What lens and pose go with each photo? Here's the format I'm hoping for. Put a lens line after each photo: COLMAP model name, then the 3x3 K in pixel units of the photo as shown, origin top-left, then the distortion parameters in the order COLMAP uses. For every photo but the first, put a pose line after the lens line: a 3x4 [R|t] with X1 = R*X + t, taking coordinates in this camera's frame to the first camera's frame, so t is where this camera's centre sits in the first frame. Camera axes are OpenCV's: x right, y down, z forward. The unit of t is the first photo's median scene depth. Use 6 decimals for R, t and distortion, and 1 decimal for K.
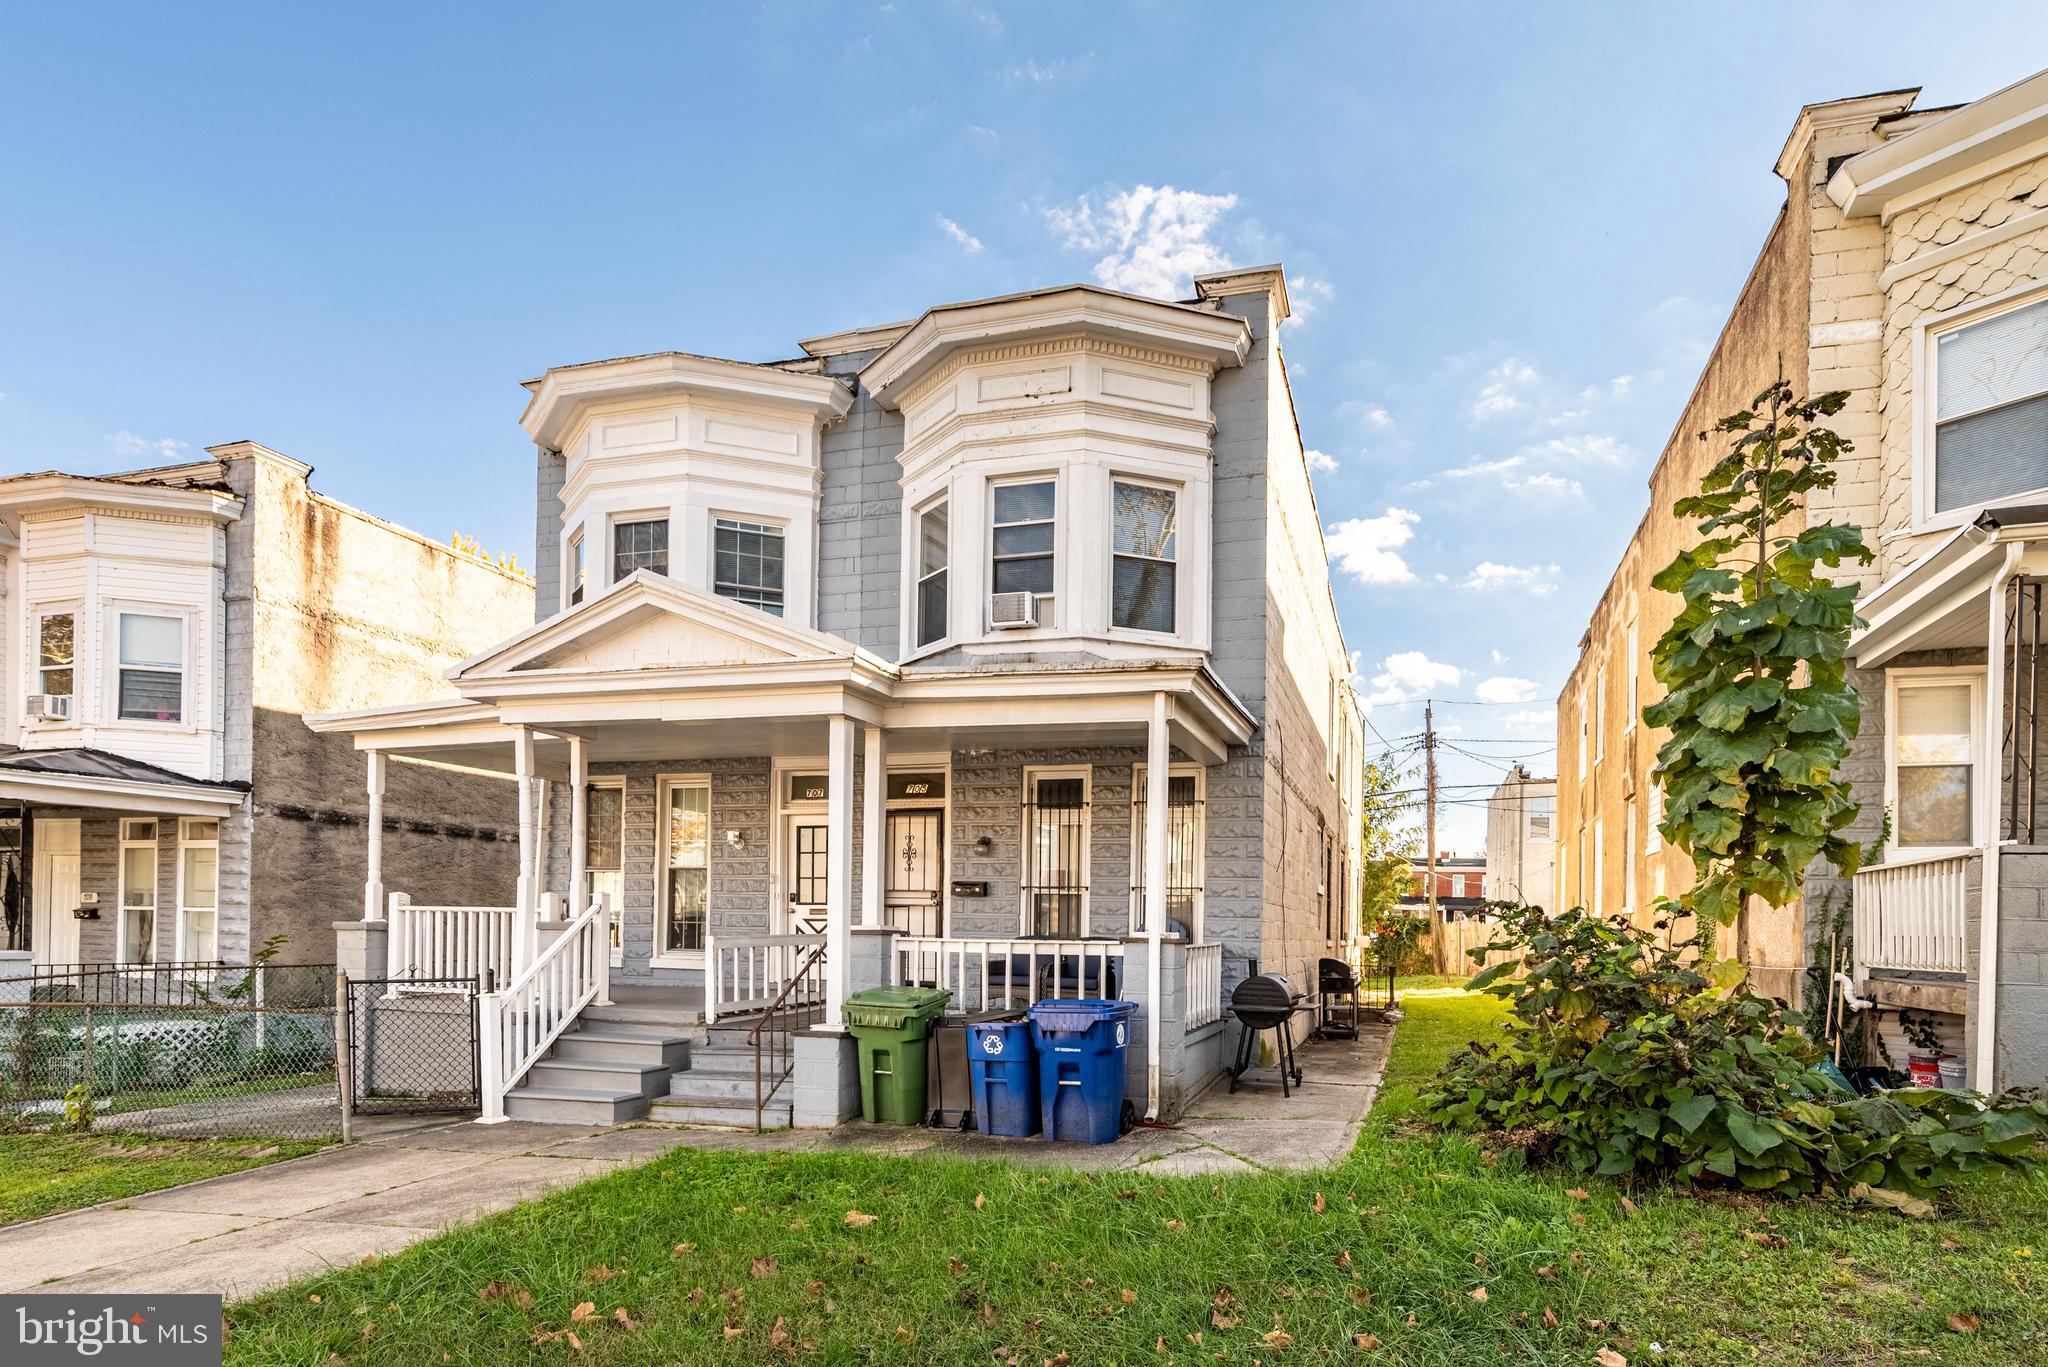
lens RADIAL K [[825.2, 0, 1017.3], [0, 825.2, 688.8], [0, 0, 1]] dist [-0.000331, 0.000039]
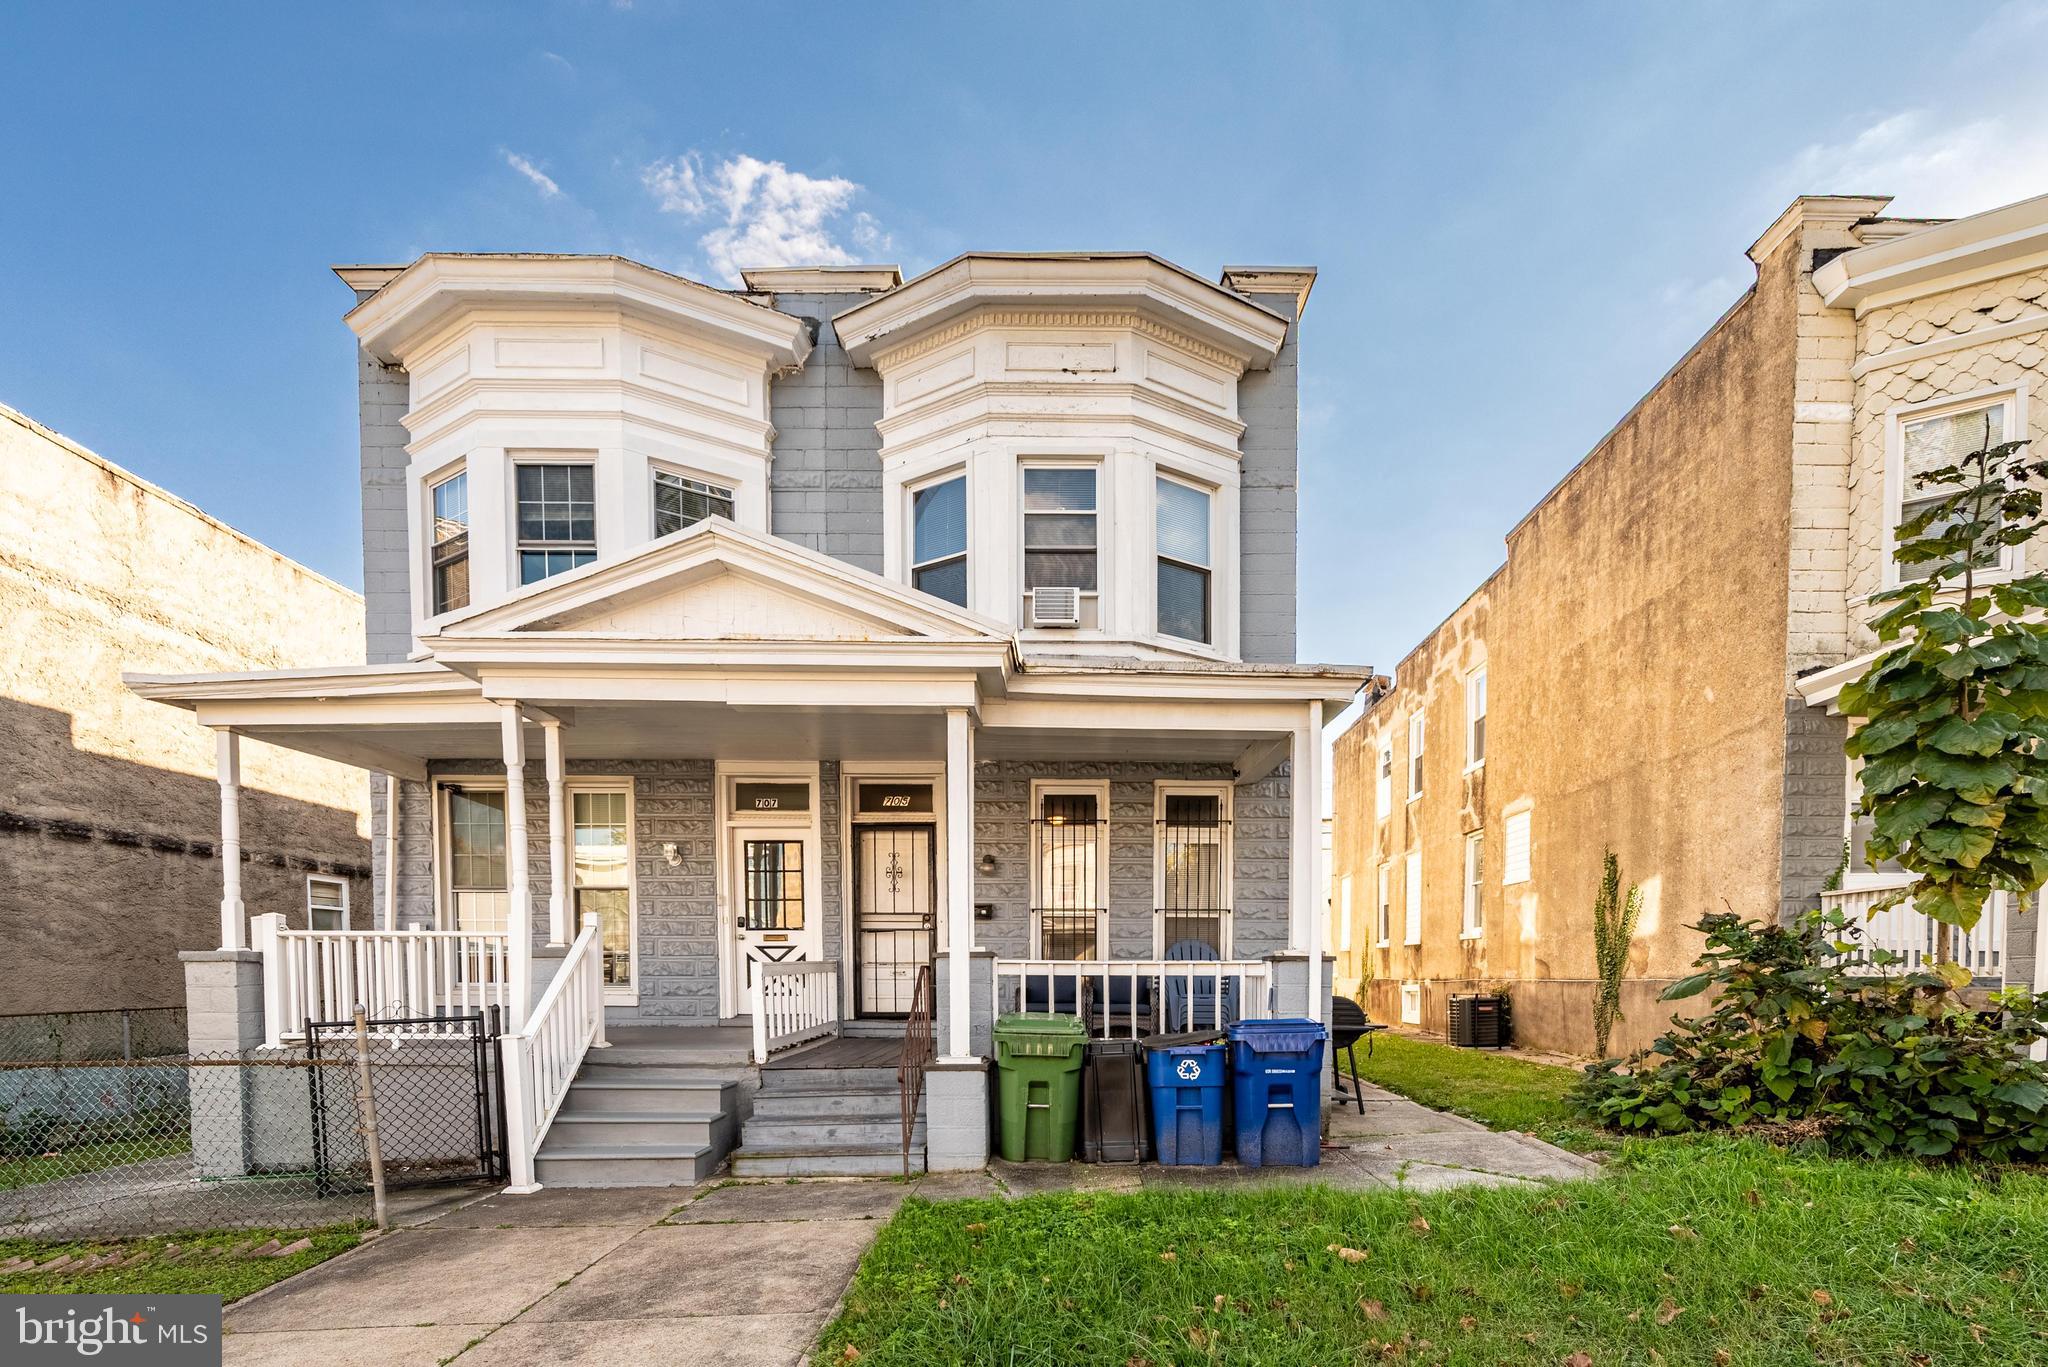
lens RADIAL K [[880.6, 0, 1024.6], [0, 880.6, 751.7], [0, 0, 1]] dist [-0.001034, -0.000173]
pose [[0.974338, 0.041504, 0.221232, -0.226399], [-0.052280, 0.997703, 0.043079, 0.021992], [-0.218936, -0.053540, 0.974269, 0.050098]]
